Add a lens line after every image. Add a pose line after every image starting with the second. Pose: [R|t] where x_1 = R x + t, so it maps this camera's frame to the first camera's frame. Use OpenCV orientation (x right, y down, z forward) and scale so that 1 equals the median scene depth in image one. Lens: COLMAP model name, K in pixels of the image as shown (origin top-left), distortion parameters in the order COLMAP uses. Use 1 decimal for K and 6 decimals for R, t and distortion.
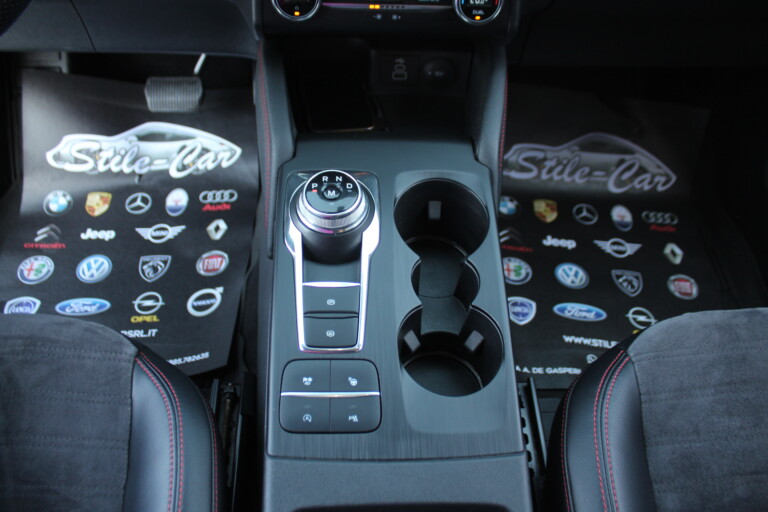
lens RADIAL K [[632.5, 0, 380.5], [0, 632.5, 261.3], [0, 0, 1]] dist [-0.162078, 0.131543]
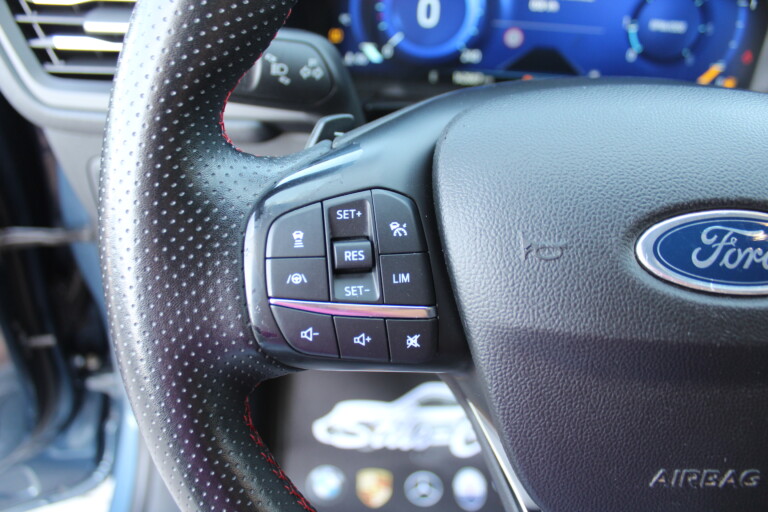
lens RADIAL K [[632.5, 0, 378.3], [0, 632.5, 251.6], [0, 0, 1]] dist [-0.162078, 0.131543]
pose [[0.995031, 0.047372, -0.087574, -0.409453], [-0.065481, 0.973937, -0.217162, -0.230149], [0.075005, 0.221817, 0.972199, 0.126394]]
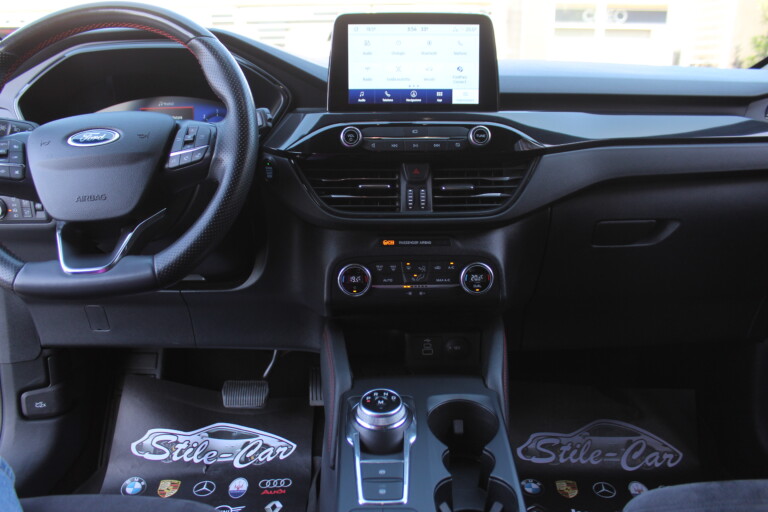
lens RADIAL K [[632.5, 0, 378.1], [0, 632.5, 256.9], [0, 0, 1]] dist [-0.162078, 0.131543]
pose [[0.998079, -0.043271, -0.044337, -0.004402], [0.010722, 0.825506, -0.564292, 0.202200], [0.061018, 0.562733, 0.824384, -0.155890]]
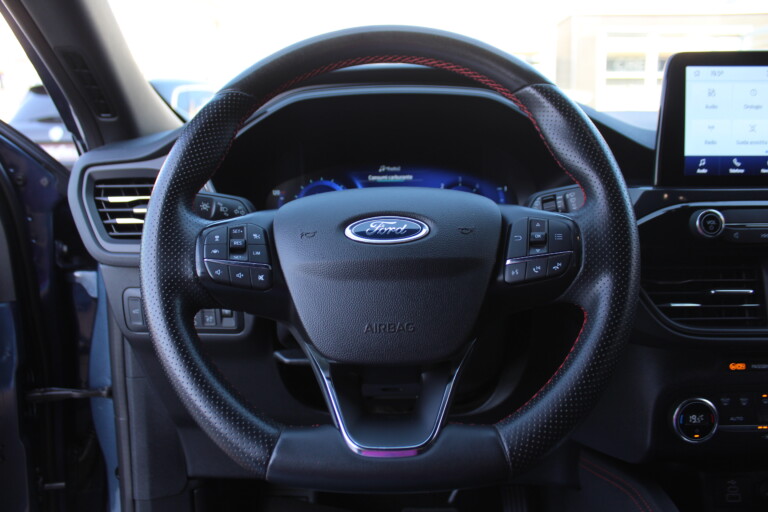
lens RADIAL K [[632.5, 0, 386.0], [0, 632.5, 248.1], [0, 0, 1]] dist [-0.162078, 0.131543]
pose [[0.995253, -0.048696, -0.084260, -0.292000], [-0.016344, 0.769879, -0.637981, 0.012794], [0.095937, 0.636330, 0.765428, -0.030358]]
